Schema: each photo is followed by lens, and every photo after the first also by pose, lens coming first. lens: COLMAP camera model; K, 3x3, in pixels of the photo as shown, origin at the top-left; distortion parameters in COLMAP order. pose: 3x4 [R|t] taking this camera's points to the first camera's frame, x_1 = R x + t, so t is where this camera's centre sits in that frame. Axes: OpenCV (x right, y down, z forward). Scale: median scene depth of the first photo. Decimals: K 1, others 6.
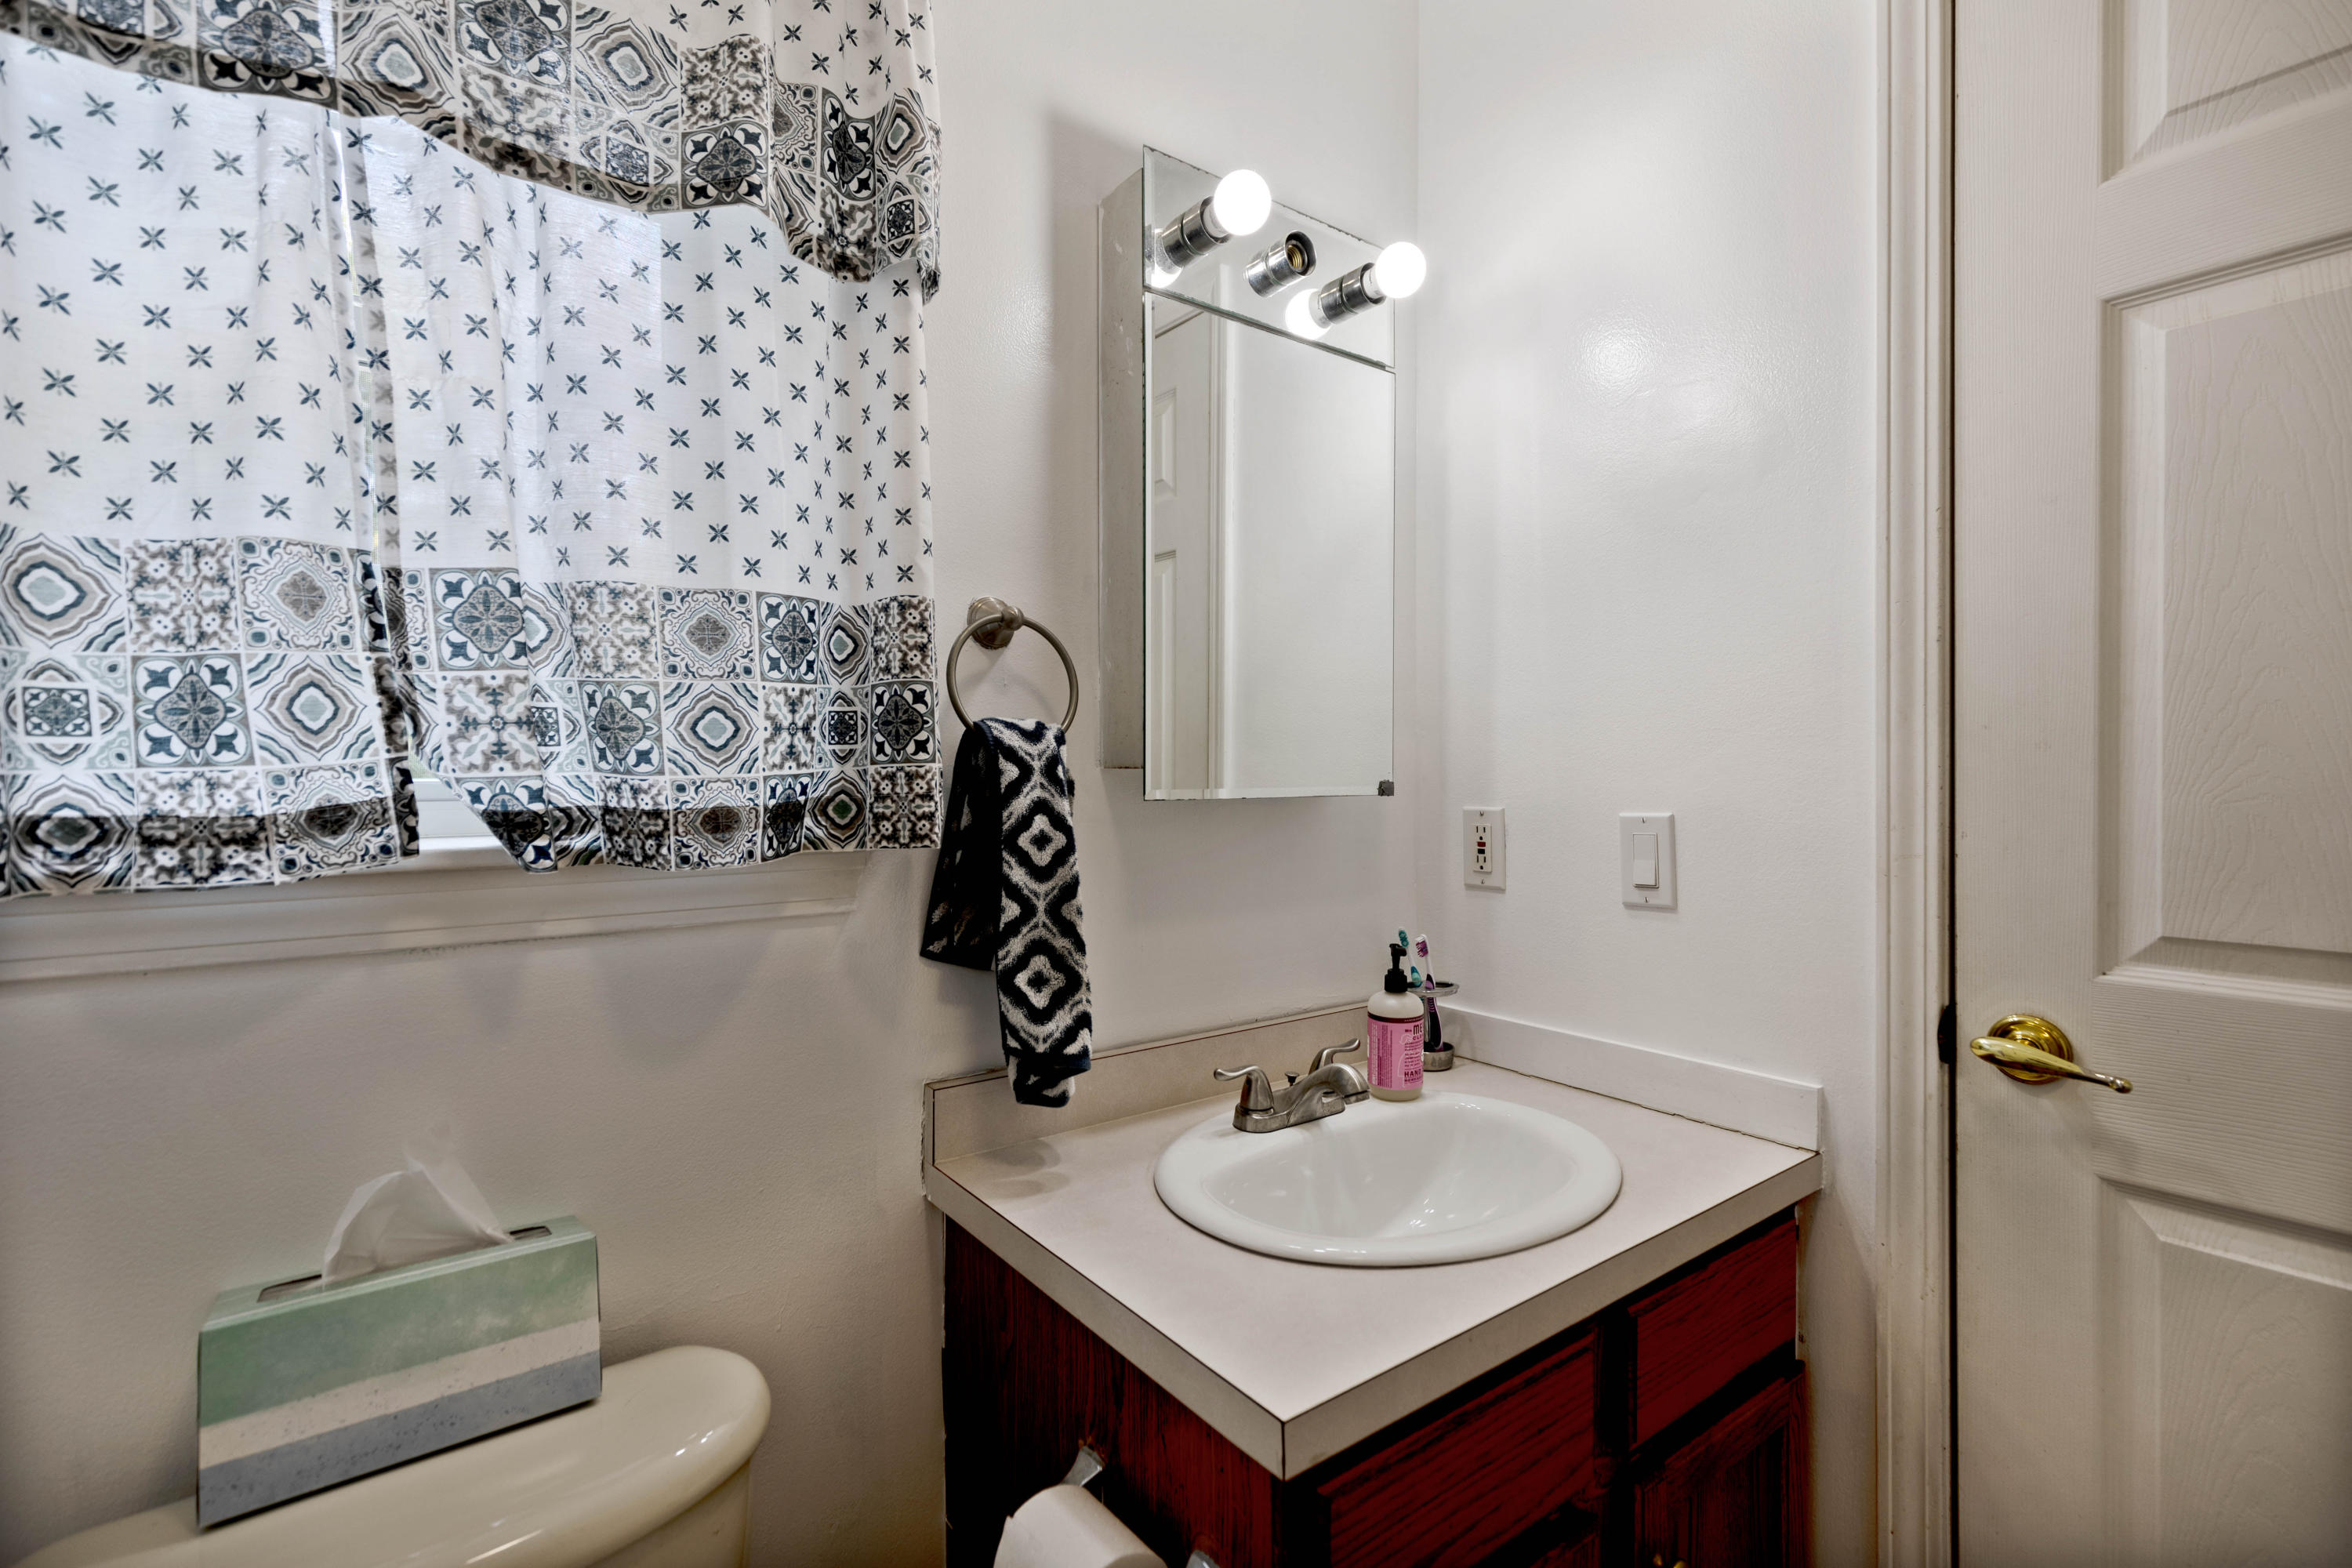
lens RADIAL K [[1057.4, 0, 1201.7], [0, 1057.4, 775.5], [0, 0, 1]] dist [0.001827, 0.000391]
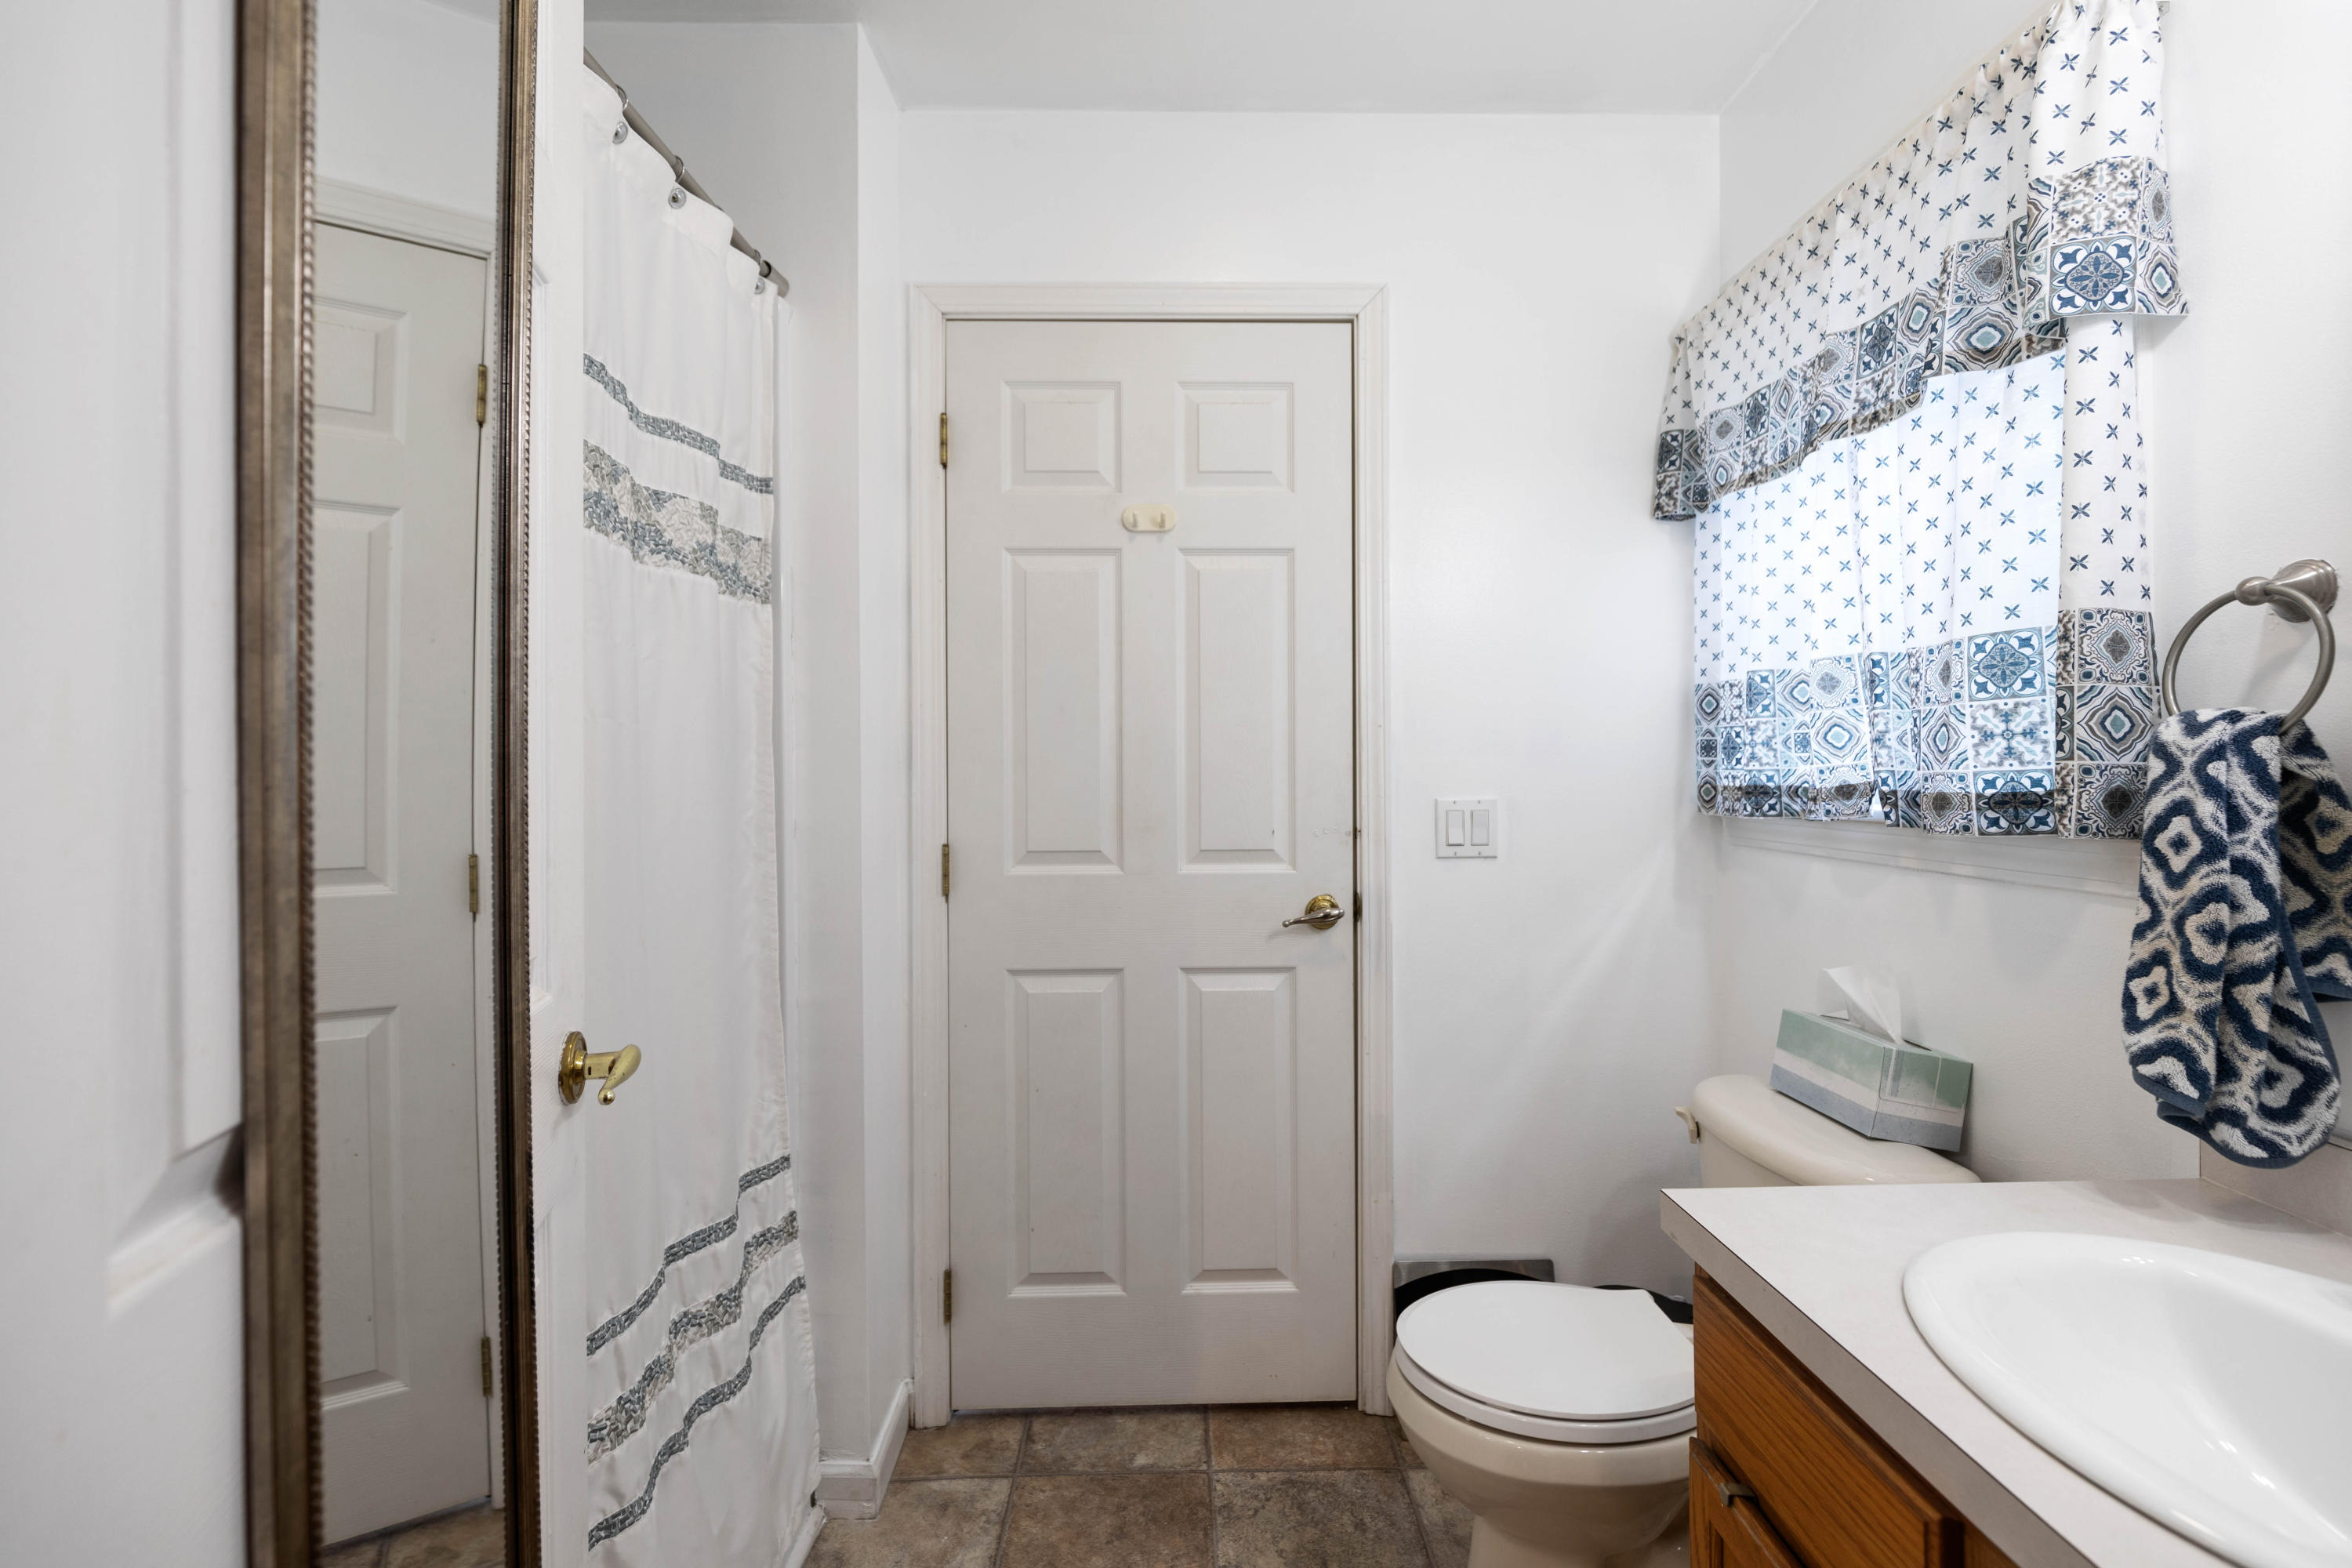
lens RADIAL K [[1057.4, 0, 1201.7], [0, 1057.4, 775.5], [0, 0, 1]] dist [0.001827, 0.000391]
pose [[-0.592222, 0.012056, -0.805684, 1.228218], [0.005072, 0.999924, 0.011233, -0.014204], [0.805759, 0.002566, -0.592239, 0.979514]]
